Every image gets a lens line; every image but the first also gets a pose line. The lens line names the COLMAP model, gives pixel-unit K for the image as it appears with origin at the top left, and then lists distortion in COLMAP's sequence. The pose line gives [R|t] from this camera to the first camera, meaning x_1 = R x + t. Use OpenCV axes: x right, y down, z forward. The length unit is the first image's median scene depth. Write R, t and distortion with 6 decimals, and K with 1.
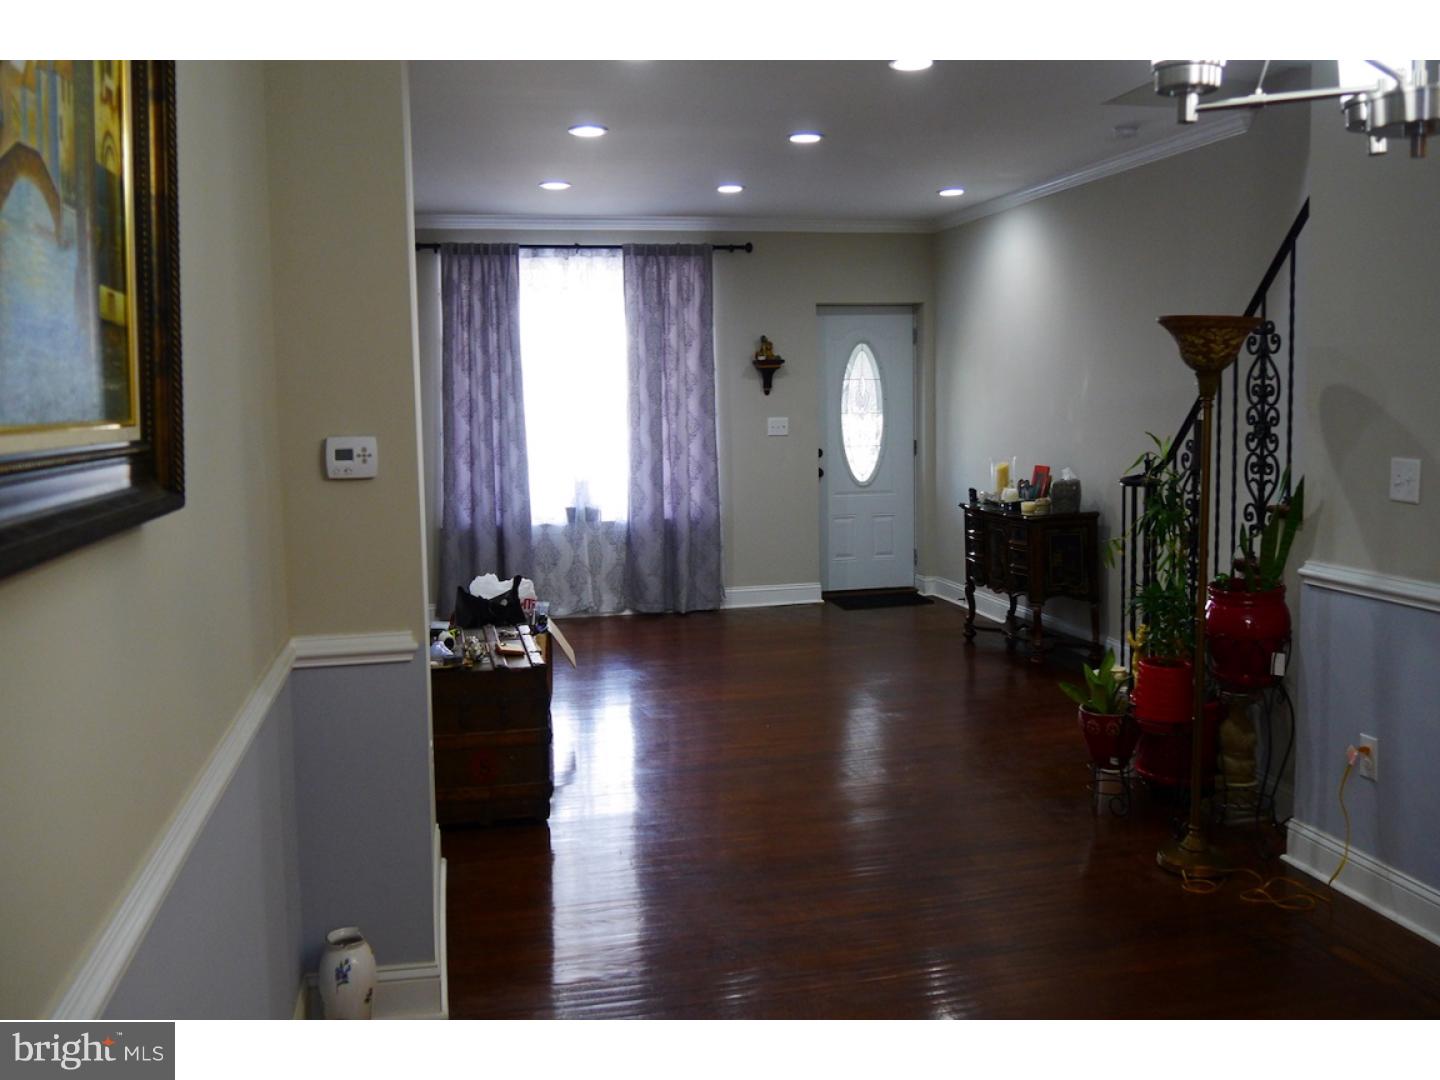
lens RADIAL K [[1251.0, 0, 684.7], [0, 1251.0, 482.7], [0, 0, 1]] dist [-0.037808, 0.009342]
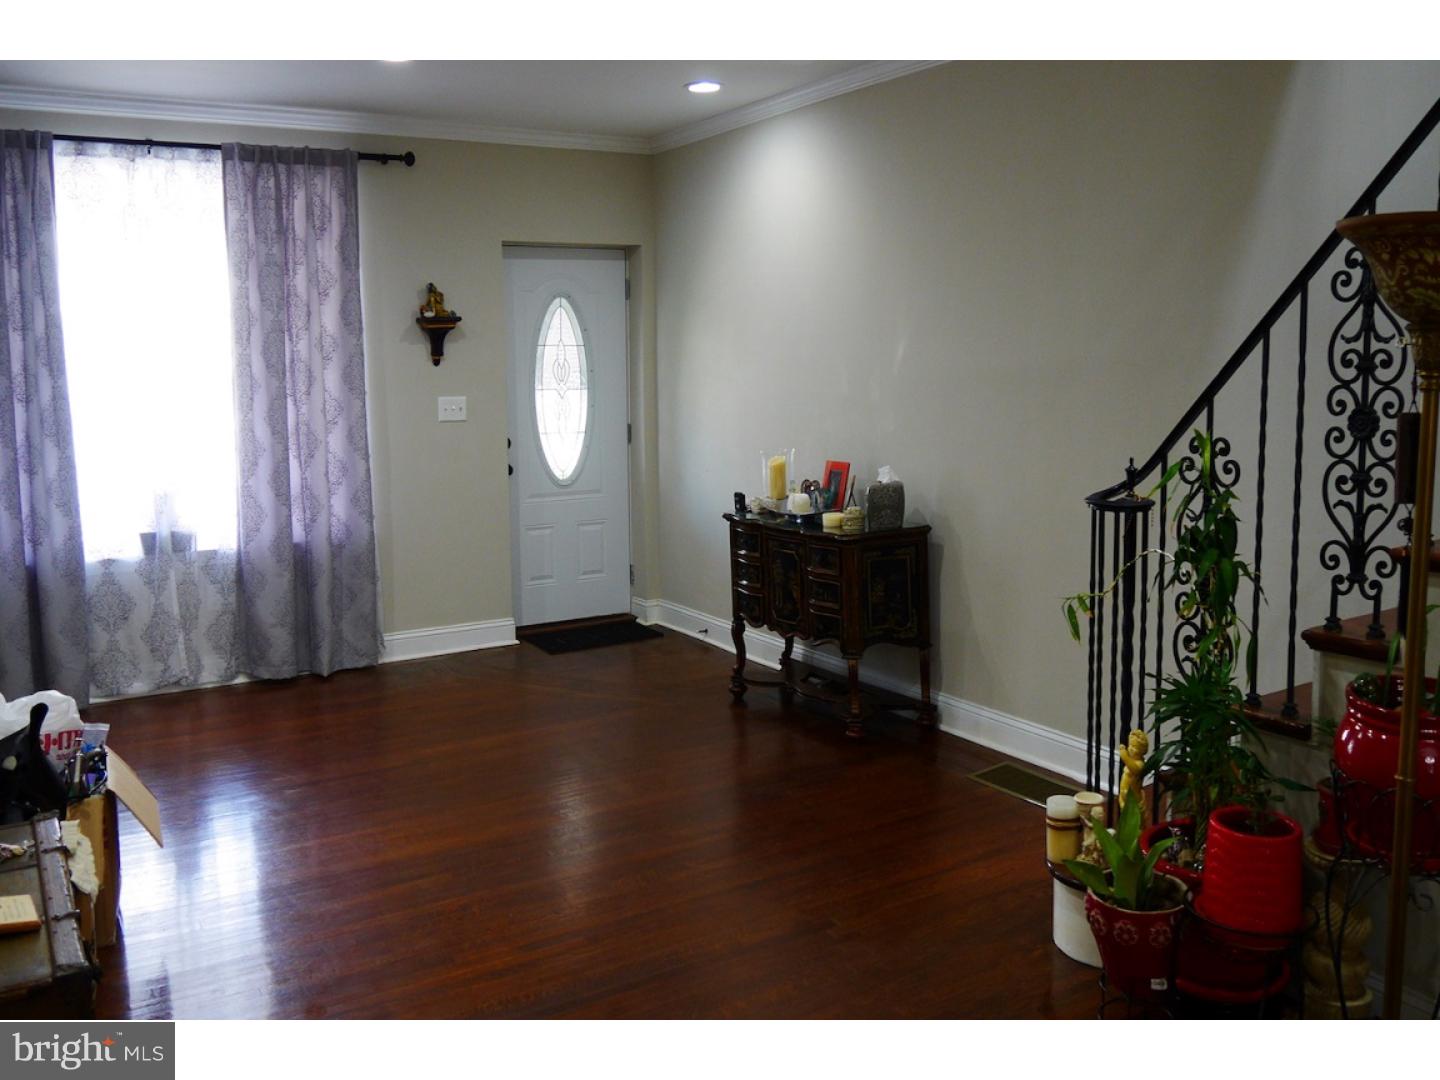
lens RADIAL K [[1265.4, 0, 724.4], [0, 1265.4, 463.9], [0, 0, 1]] dist [-0.044538, 0.011882]
pose [[0.943568, -0.023723, 0.330327, -0.020565], [0.021235, 0.999712, 0.011139, -0.018322], [-0.330496, -0.003496, 0.943801, 0.262084]]
